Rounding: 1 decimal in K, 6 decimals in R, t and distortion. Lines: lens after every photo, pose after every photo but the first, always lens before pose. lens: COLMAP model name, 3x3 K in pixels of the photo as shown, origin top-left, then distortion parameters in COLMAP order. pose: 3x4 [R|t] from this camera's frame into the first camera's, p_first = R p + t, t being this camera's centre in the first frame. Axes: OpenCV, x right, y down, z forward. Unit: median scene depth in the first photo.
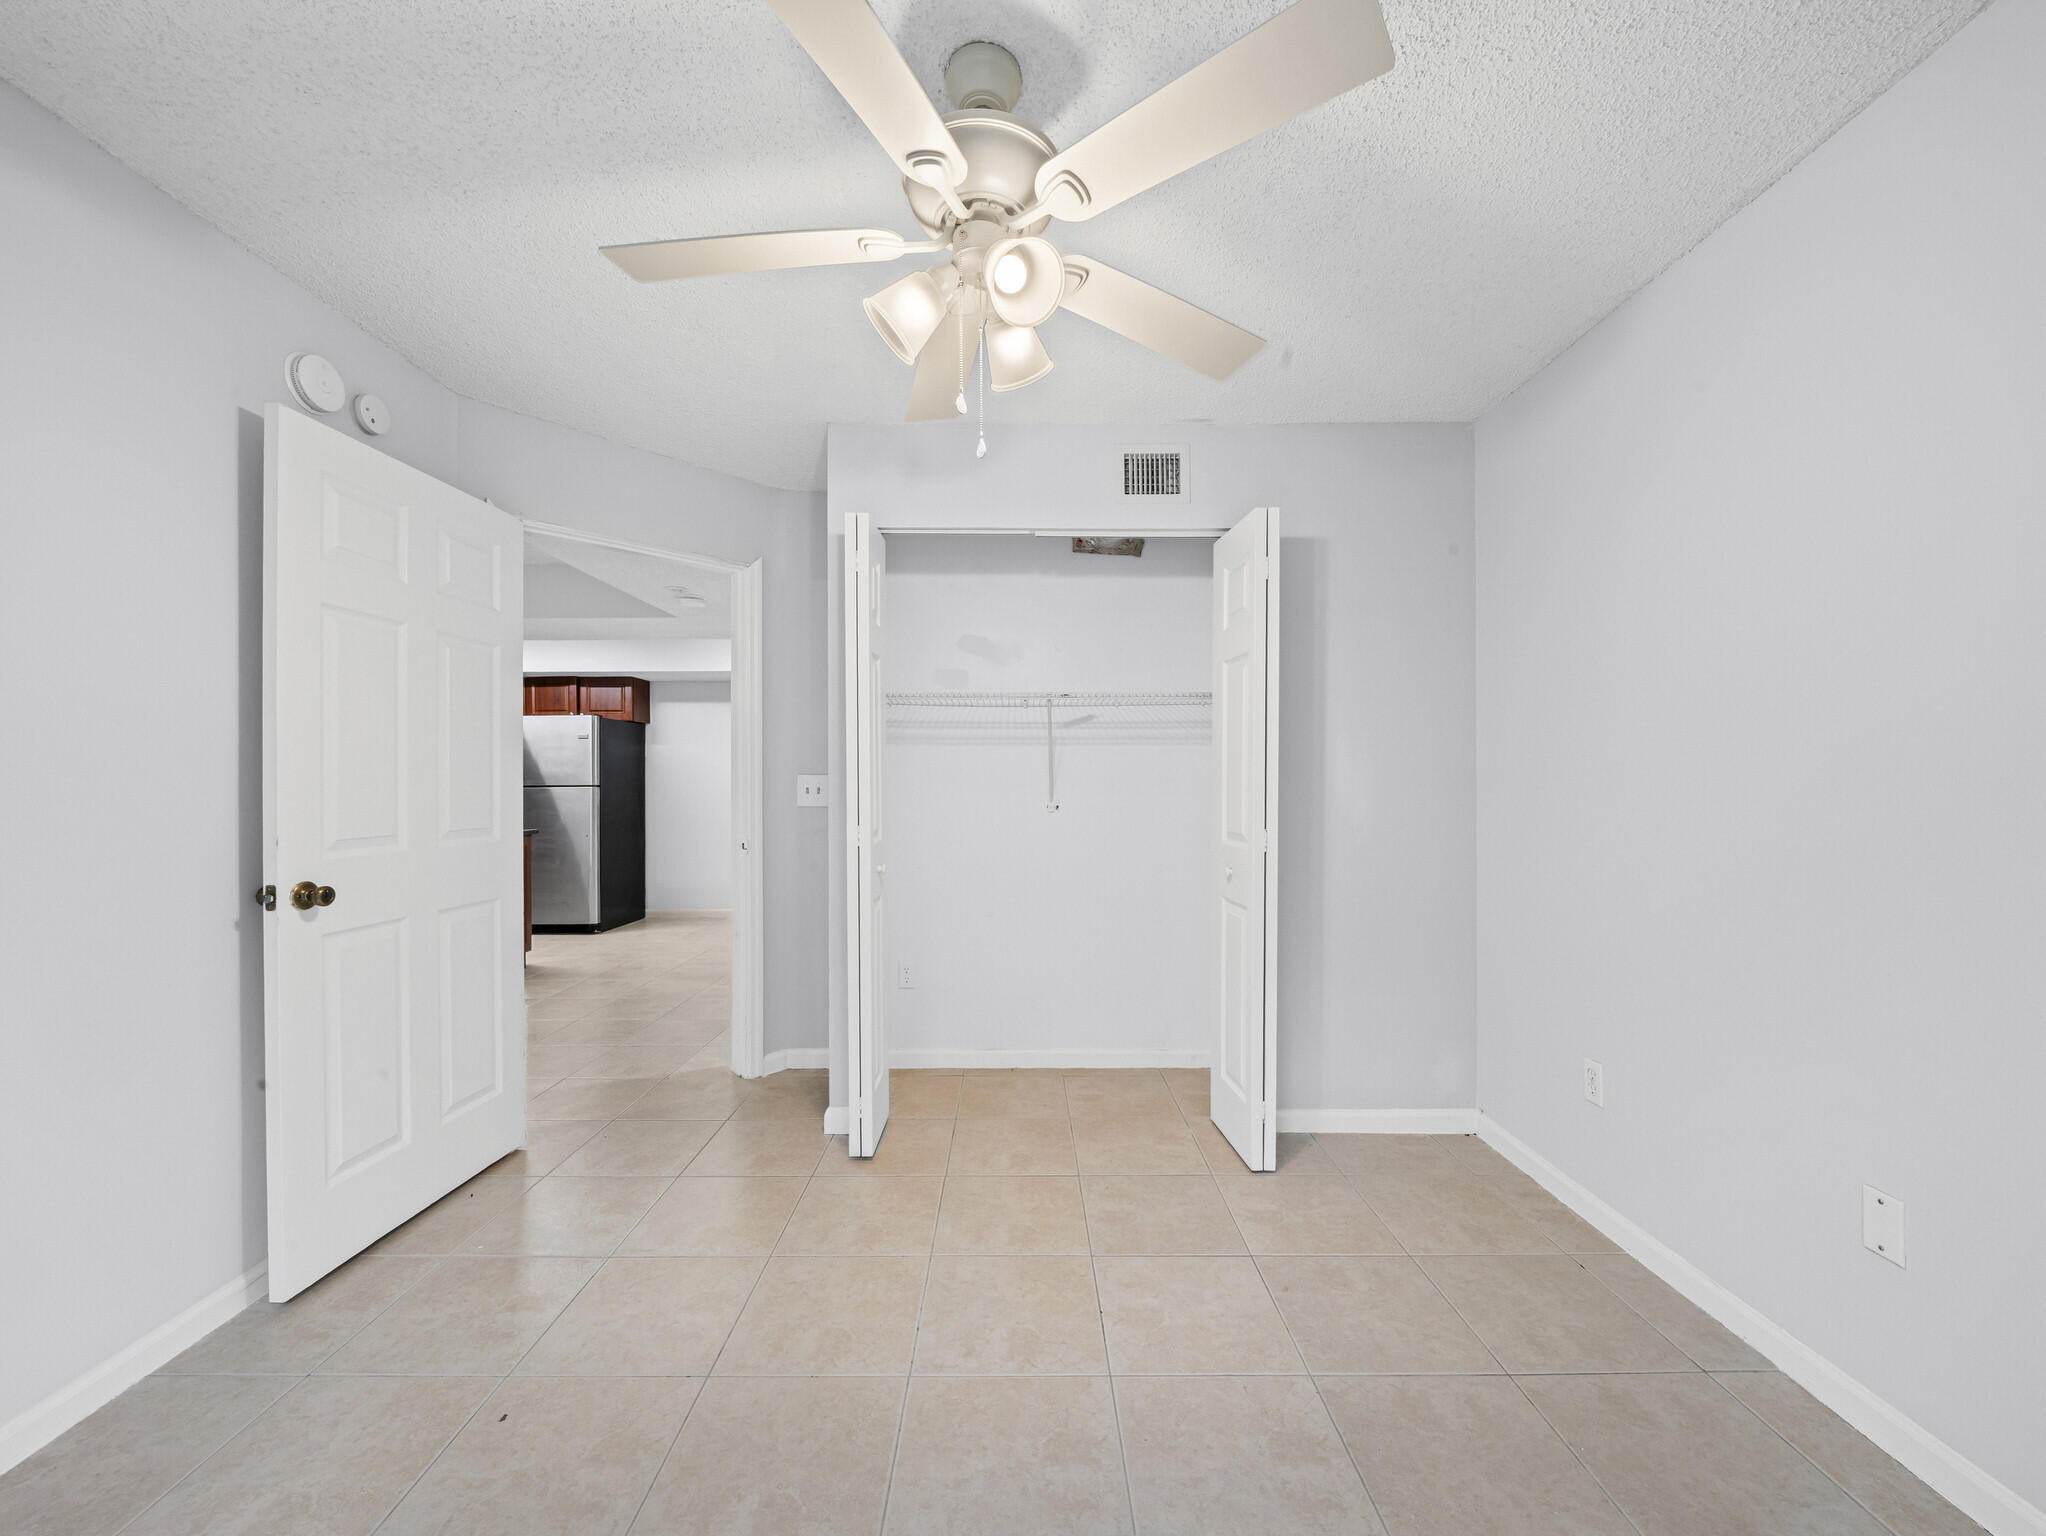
lens RADIAL K [[786.2, 0, 1022.1], [0, 786.2, 796.9], [0, 0, 1]] dist [-0.006277, -0.000798]
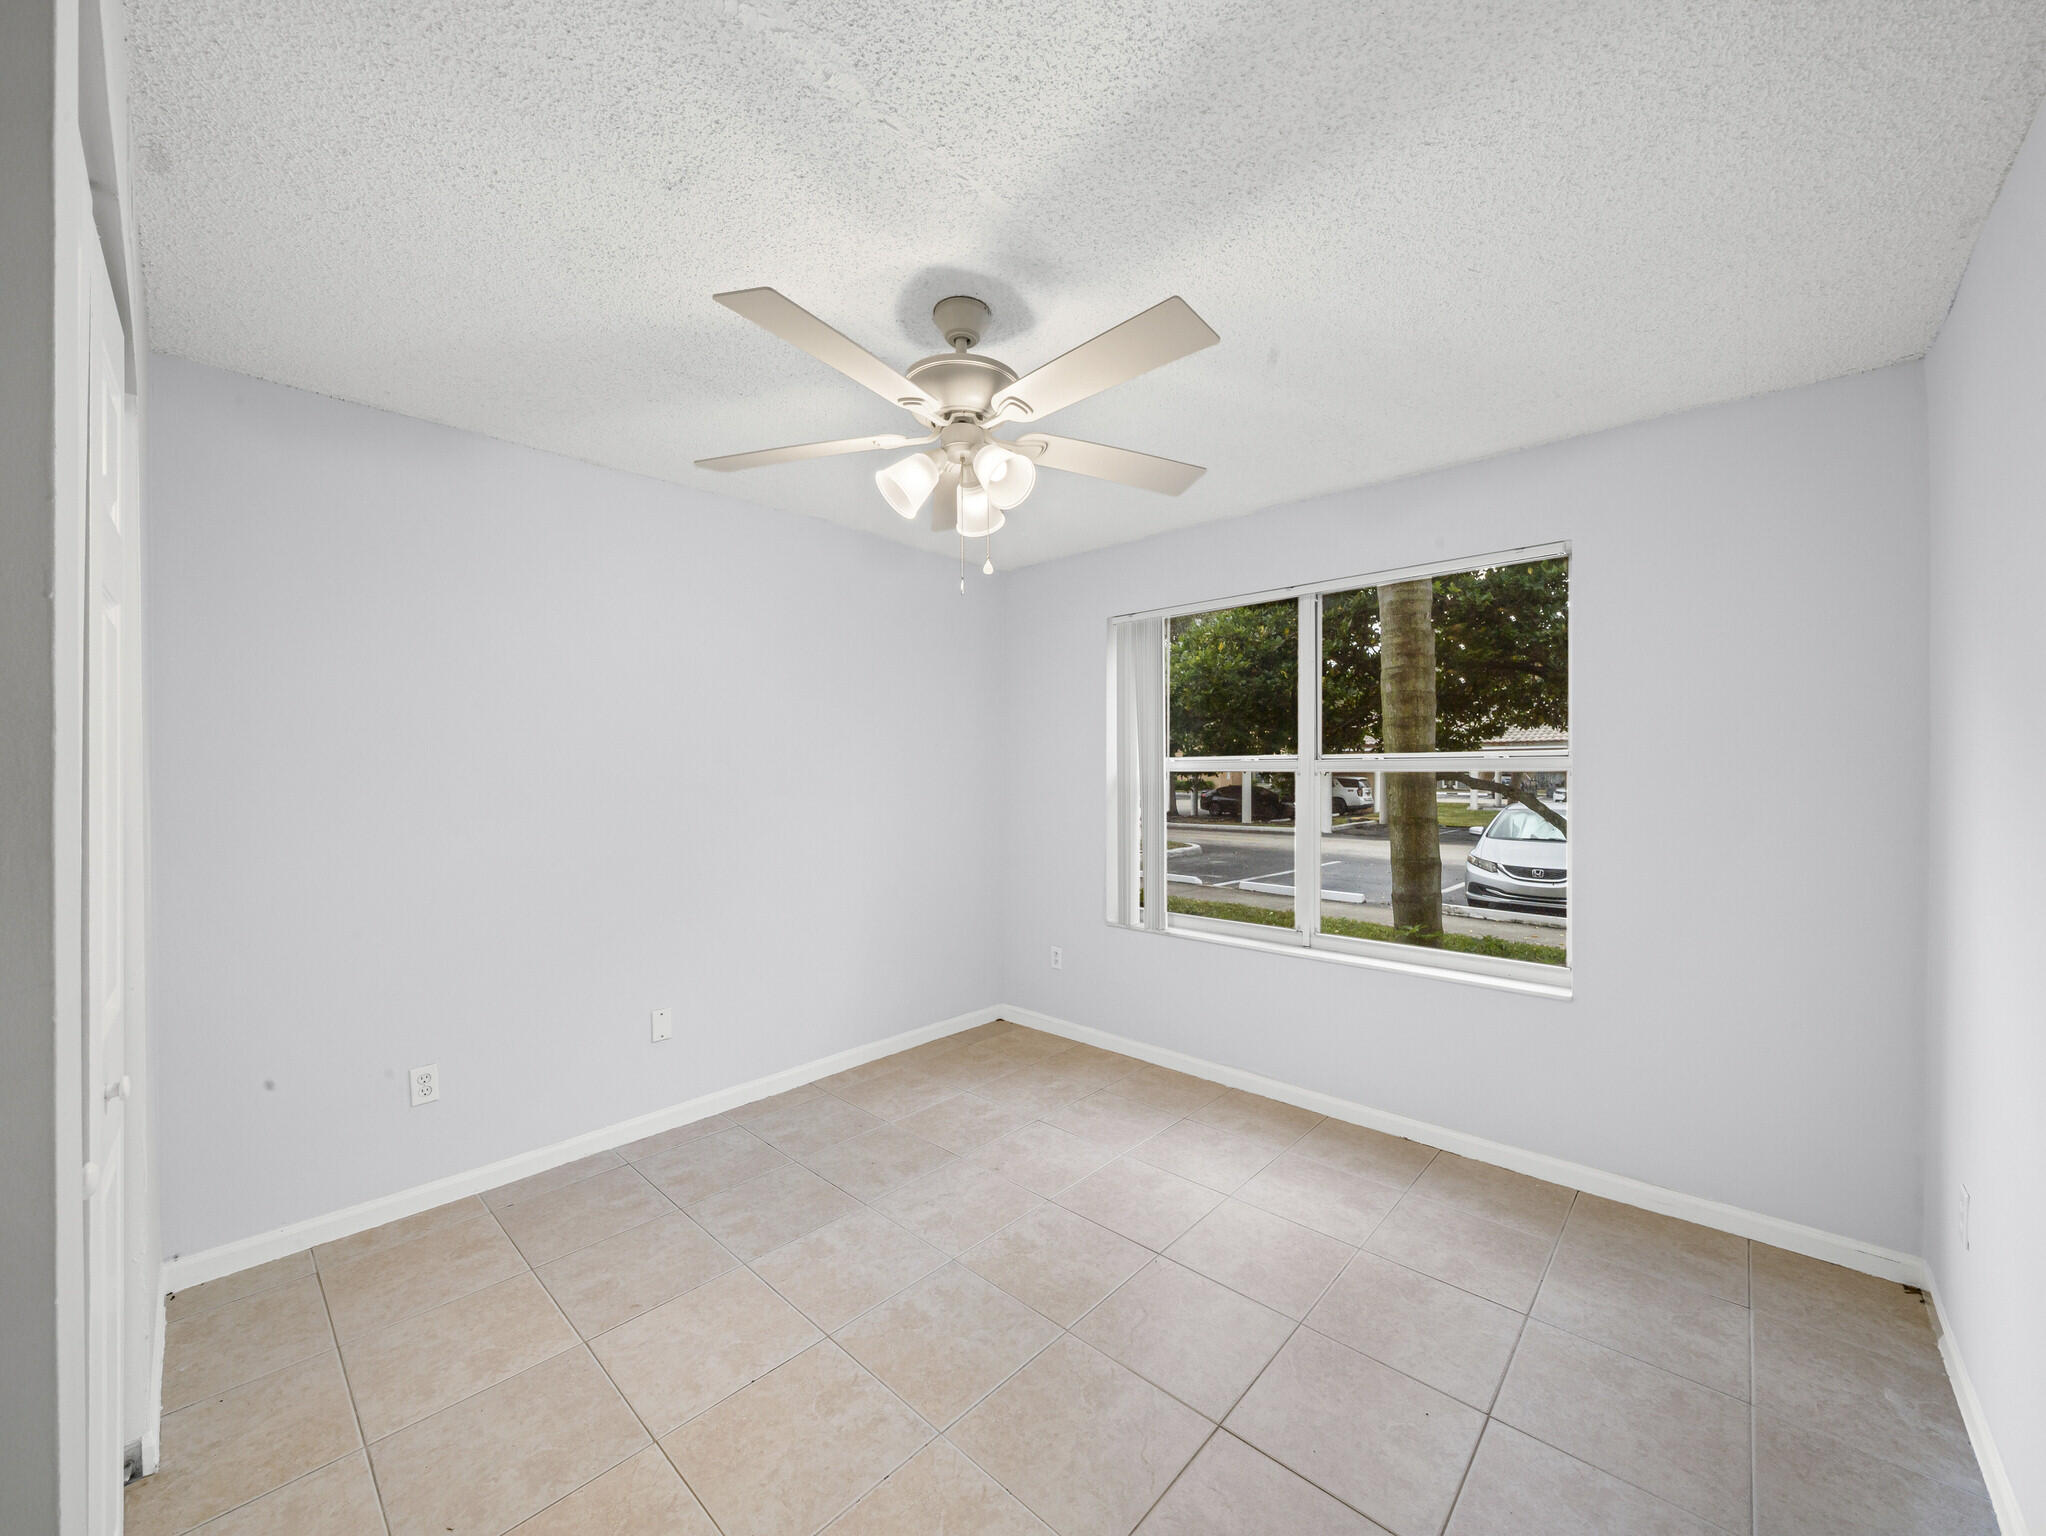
lens RADIAL K [[786.2, 0, 1020.4], [0, 786.2, 769.4], [0, 0, 1]] dist [-0.006277, -0.000798]
pose [[-0.722648, 0.004327, 0.691203, -0.193224], [0.018343, 0.999748, 0.012920, -0.025780], [-0.690973, 0.022015, -0.722545, 0.345504]]
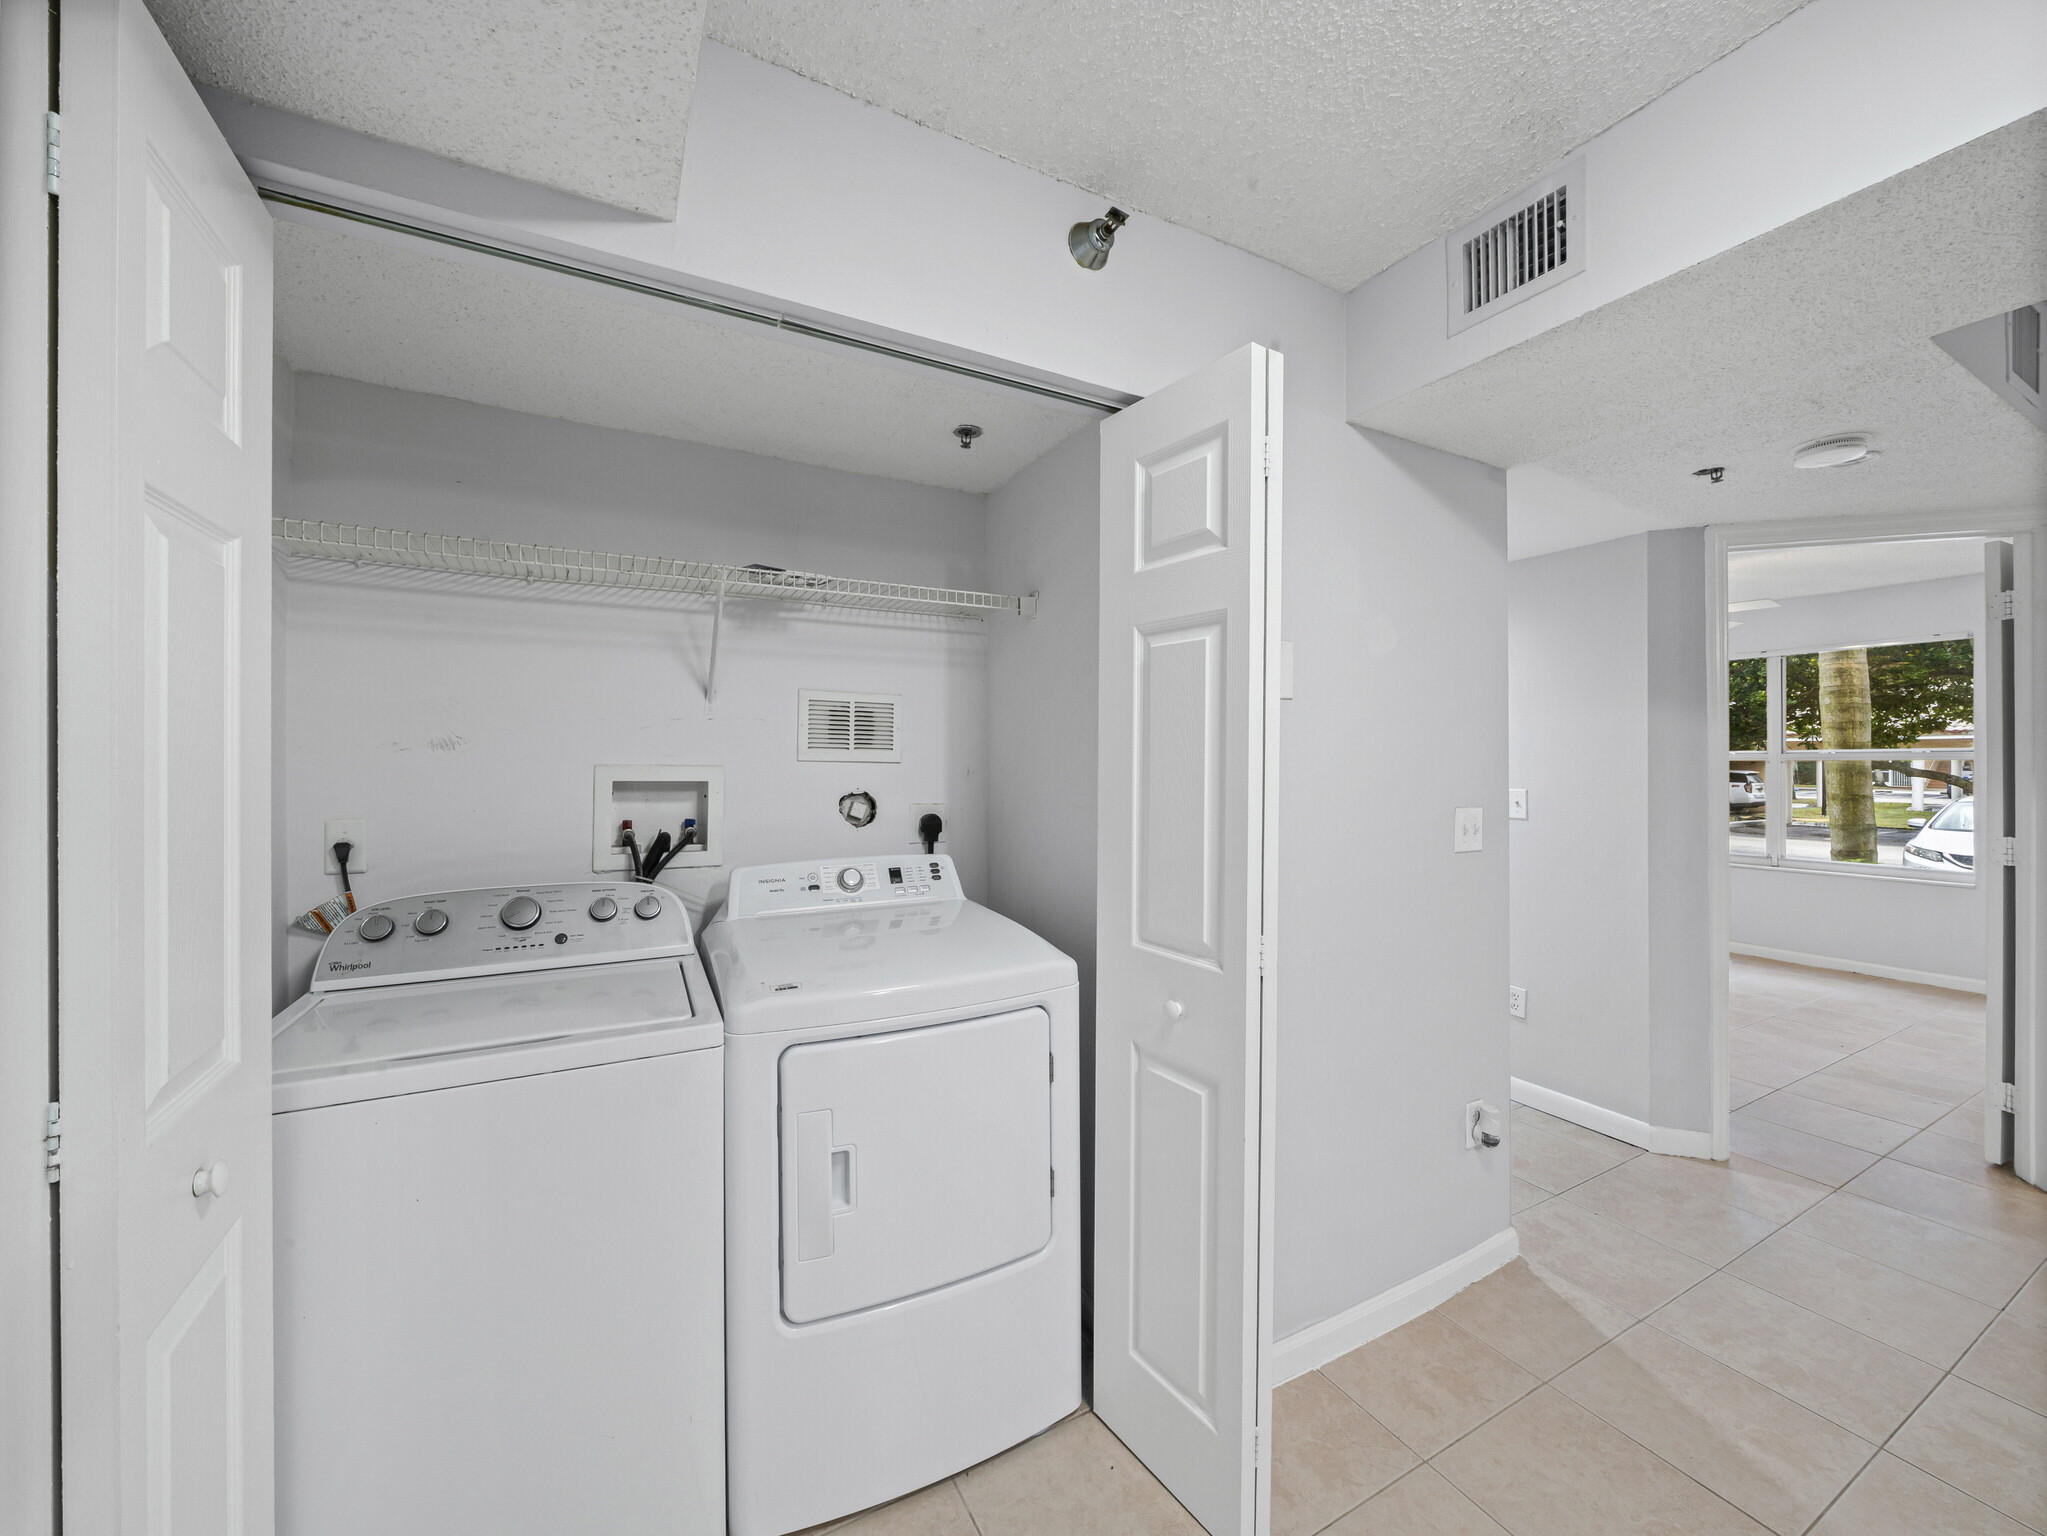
lens RADIAL K [[786.6, 0, 1025.1], [0, 786.6, 760.4], [0, 0, 1]] dist [-0.006277, -0.000798]
pose [[-0.459249, 0.007798, 0.888274, -0.359095], [0.022741, 0.999737, 0.002981, -0.036570], [-0.888017, 0.021570, -0.459305, 0.979681]]
